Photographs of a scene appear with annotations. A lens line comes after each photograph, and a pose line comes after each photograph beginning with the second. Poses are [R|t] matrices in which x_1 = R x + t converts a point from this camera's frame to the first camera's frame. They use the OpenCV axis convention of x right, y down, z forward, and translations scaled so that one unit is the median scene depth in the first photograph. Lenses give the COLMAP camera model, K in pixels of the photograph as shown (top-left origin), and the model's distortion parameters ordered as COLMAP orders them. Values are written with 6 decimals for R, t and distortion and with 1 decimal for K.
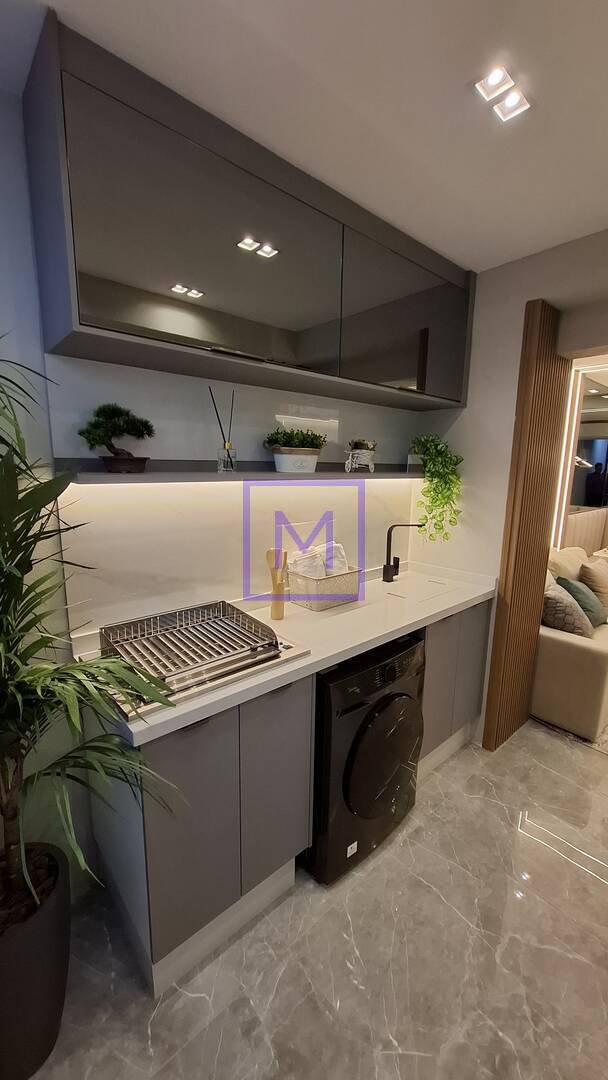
lens RADIAL K [[423.2, 0, 303.1], [0, 423.2, 542.7], [0, 0, 1]] dist [-0.006873, 0.000523]
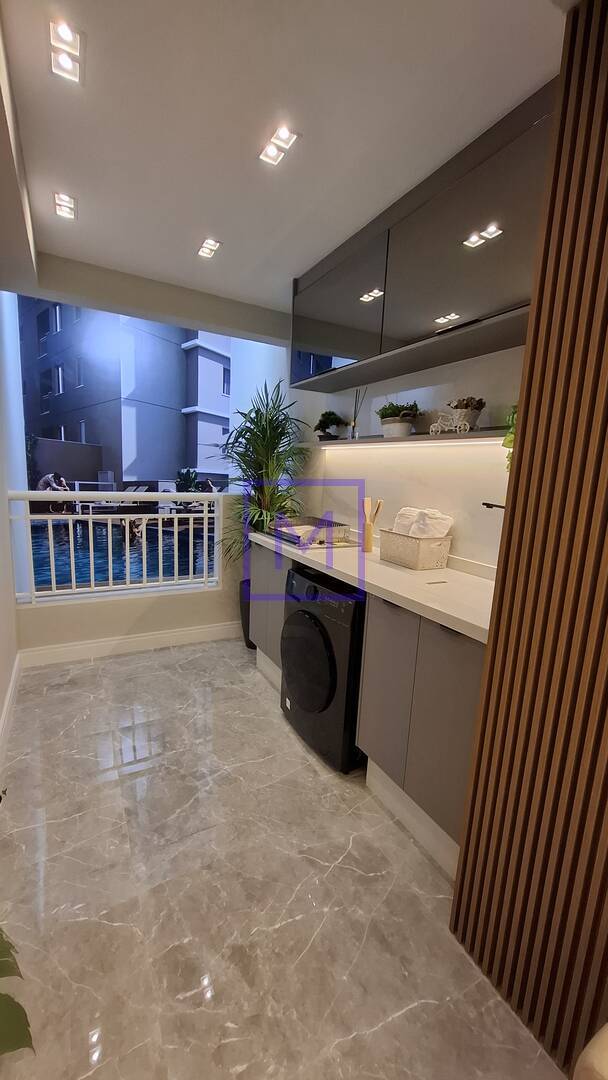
lens RADIAL K [[424.8, 0, 300.8], [0, 424.8, 546.0], [0, 0, 1]] dist [-0.009368, 0.000145]
pose [[-0.221360, 0.147787, -0.963929, 1.016622], [-0.230878, 0.952407, 0.199040, -0.044167], [0.947468, 0.266609, -0.176704, 0.843342]]
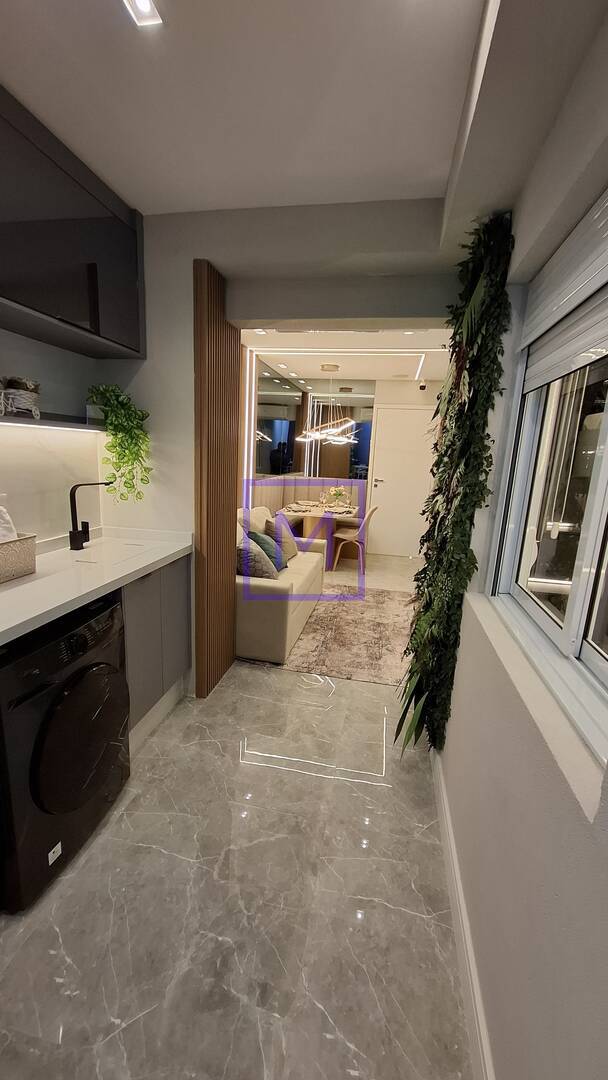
lens RADIAL K [[423.2, 0, 303.1], [0, 423.2, 542.7], [0, 0, 1]] dist [-0.006873, 0.000523]
pose [[0.793686, -0.102126, 0.599693, 0.050583], [0.072200, 0.994654, 0.073831, 0.049570], [-0.604028, -0.015301, 0.796817, 0.012217]]
